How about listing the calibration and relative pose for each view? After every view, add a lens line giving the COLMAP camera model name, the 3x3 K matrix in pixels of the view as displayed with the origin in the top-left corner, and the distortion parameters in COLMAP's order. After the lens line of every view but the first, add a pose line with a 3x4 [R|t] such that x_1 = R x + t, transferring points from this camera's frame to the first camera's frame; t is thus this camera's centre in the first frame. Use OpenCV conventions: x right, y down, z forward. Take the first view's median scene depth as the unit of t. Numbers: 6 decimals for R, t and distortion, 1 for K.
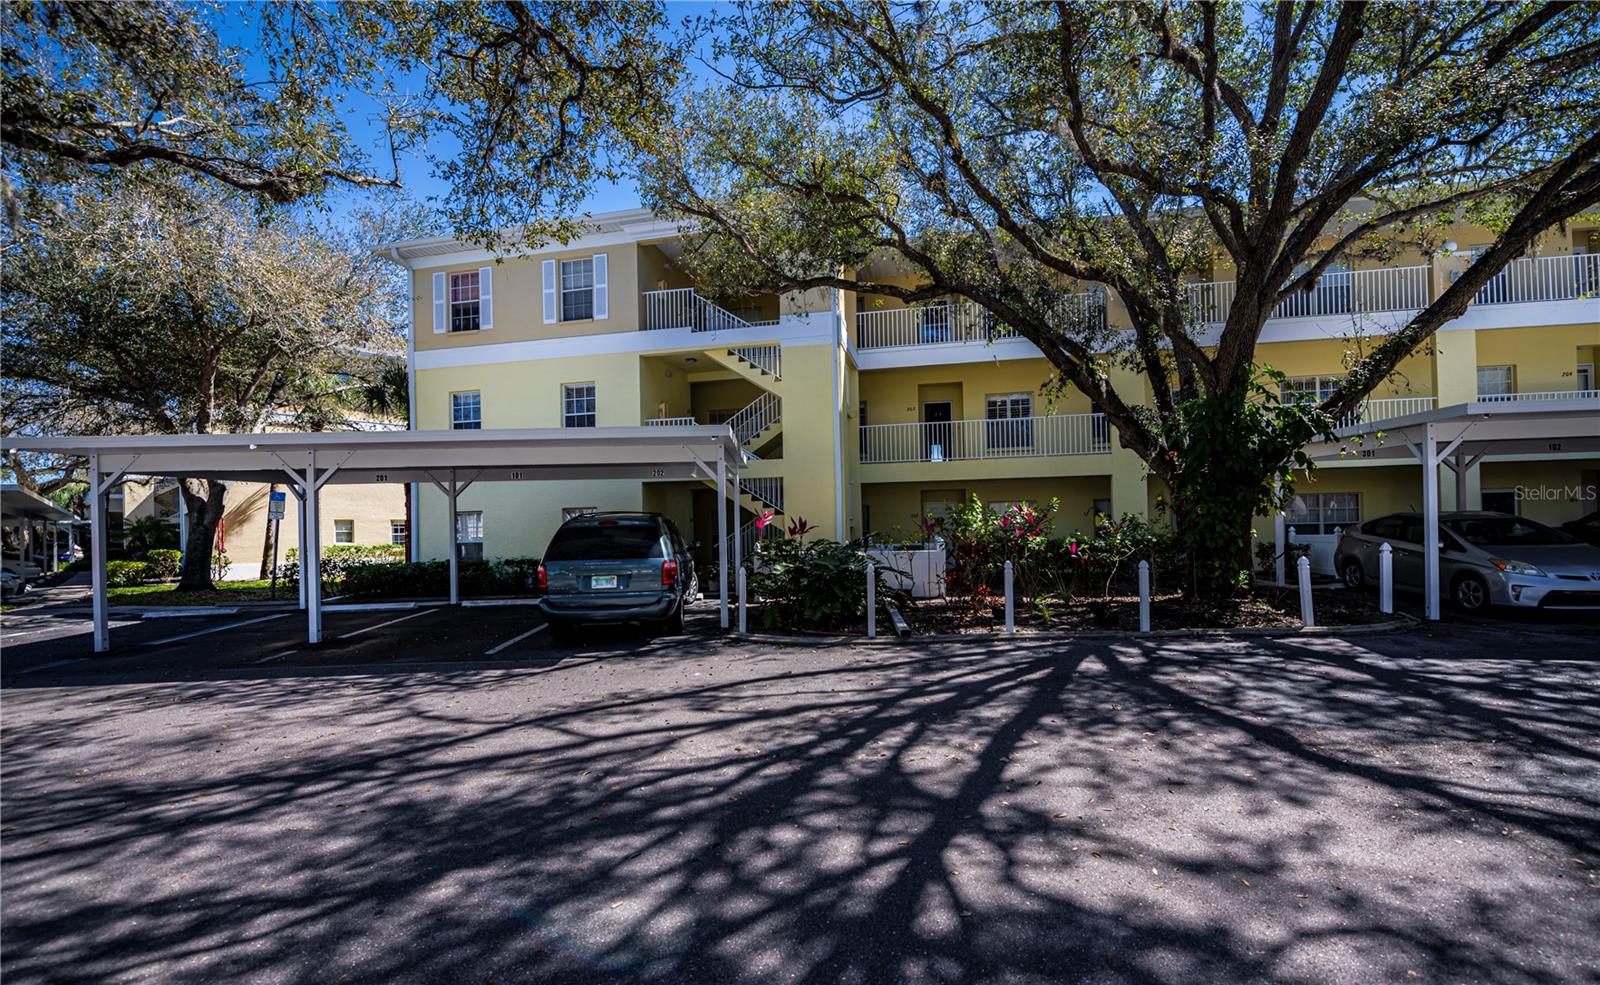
lens RADIAL K [[638.7, 0, 861.4], [0, 638.7, 527.1], [0, 0, 1]] dist [-0.011315, -0.000545]
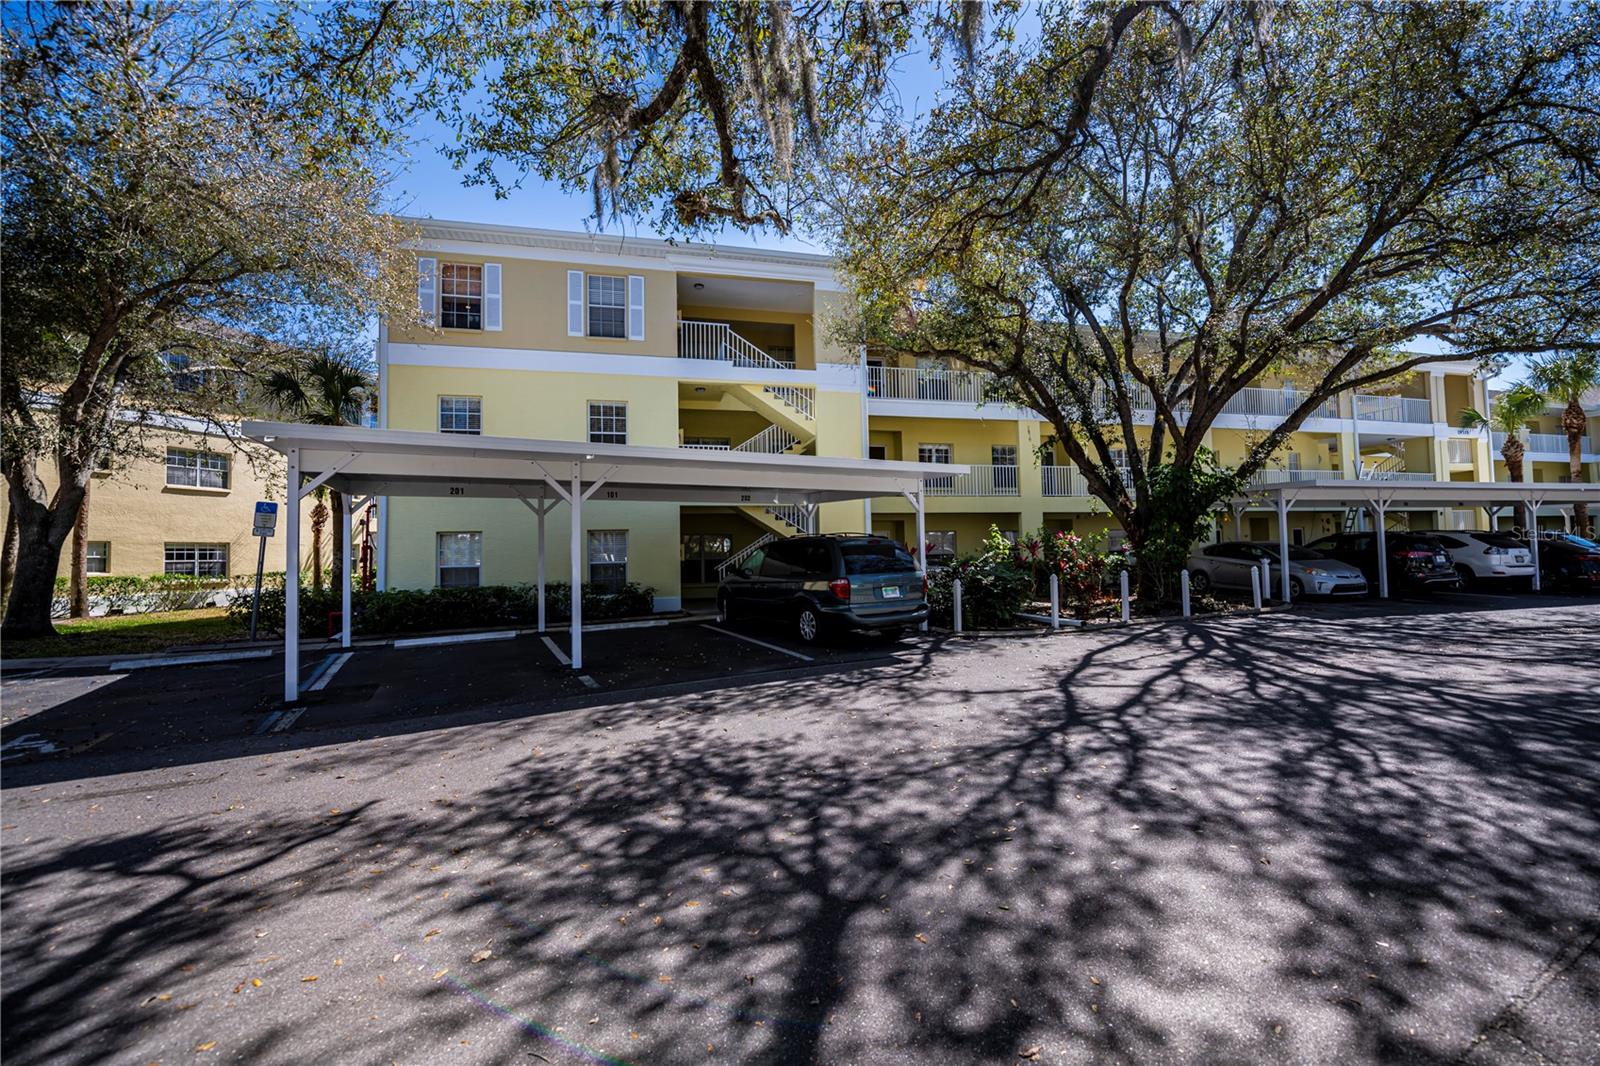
lens RADIAL K [[642.0, 0, 796.7], [0, 642.0, 526.3], [0, 0, 1]] dist [-0.001955, -0.002460]
pose [[0.900868, 0.021003, 0.433585, -0.644853], [0.001105, 0.998715, -0.050673, 0.015135], [-0.434092, 0.046129, 0.899687, 0.003587]]
